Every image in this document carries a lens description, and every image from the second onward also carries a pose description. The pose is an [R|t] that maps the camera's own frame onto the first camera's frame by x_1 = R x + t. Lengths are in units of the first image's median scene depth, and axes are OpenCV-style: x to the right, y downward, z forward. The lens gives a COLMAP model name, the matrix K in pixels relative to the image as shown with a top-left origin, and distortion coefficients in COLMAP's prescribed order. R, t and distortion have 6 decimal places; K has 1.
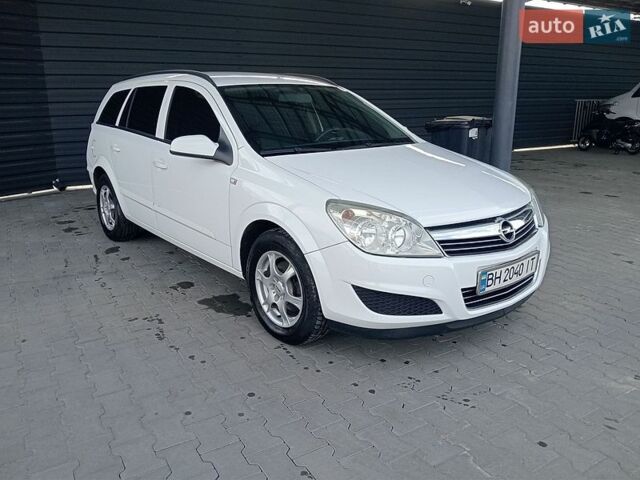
lens RADIAL K [[533.4, 0, 320.0], [0, 533.4, 240.0], [0, 0, 1]] dist [-0.056208, -0.006821]
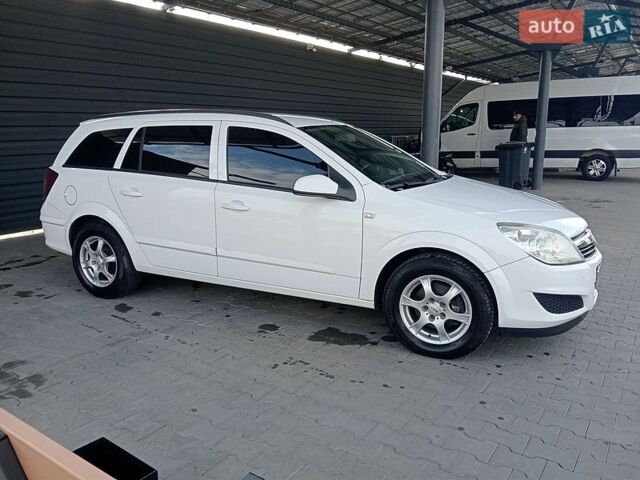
lens RADIAL K [[533.4, 0, 320.0], [0, 533.4, 240.0], [0, 0, 1]] dist [-0.056208, -0.006821]
pose [[0.923357, -0.086311, 0.374116, -0.676841], [0.113005, 0.992337, -0.049968, -0.022095], [-0.366937, 0.088416, 0.926035, 0.065611]]
